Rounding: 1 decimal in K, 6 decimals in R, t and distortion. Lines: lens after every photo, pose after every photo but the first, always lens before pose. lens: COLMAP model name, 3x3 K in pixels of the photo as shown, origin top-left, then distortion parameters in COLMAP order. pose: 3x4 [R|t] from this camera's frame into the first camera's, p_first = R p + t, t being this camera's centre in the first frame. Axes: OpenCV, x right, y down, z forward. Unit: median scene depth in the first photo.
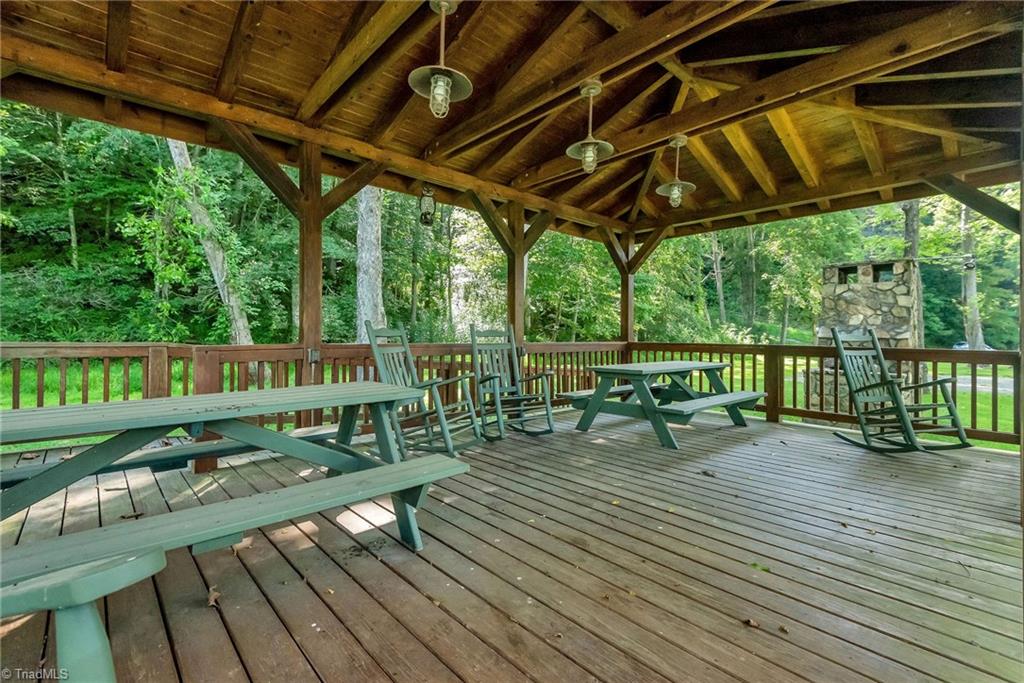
lens RADIAL K [[469.3, 0, 509.8], [0, 469.3, 339.9], [0, 0, 1]] dist [0.018703, -0.000954]
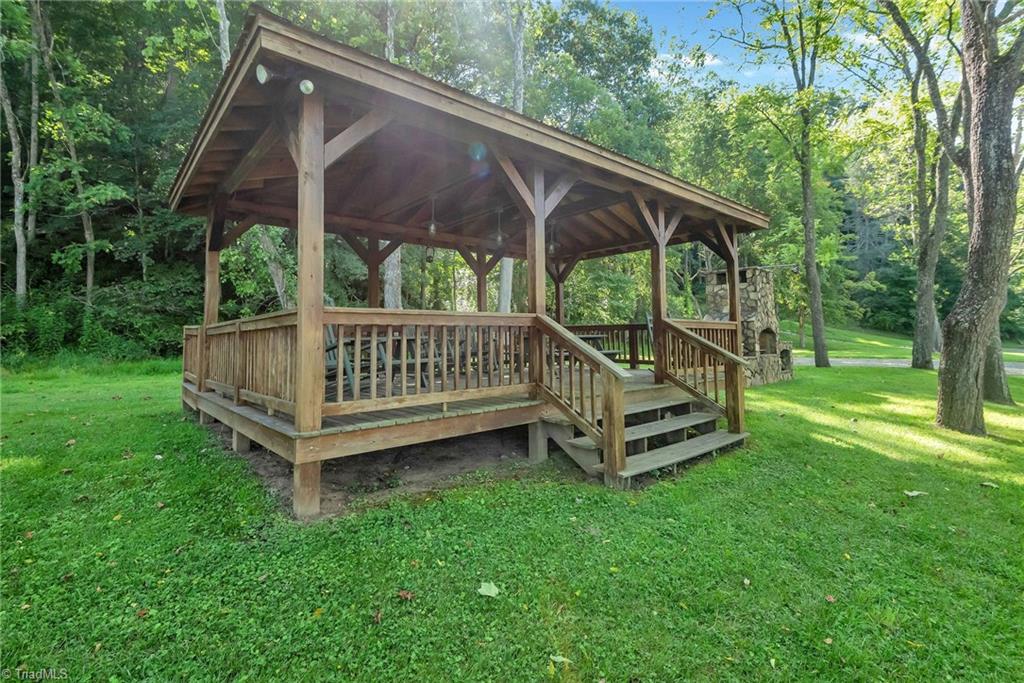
lens RADIAL K [[469.3, 0, 513.9], [0, 469.3, 339.4], [0, 0, 1]] dist [0.018703, -0.000954]
pose [[0.999726, -0.021070, -0.010217, 0.089552], [0.021068, 0.999778, -0.000237, 0.036710], [0.010220, 0.000022, 0.999948, -0.458709]]
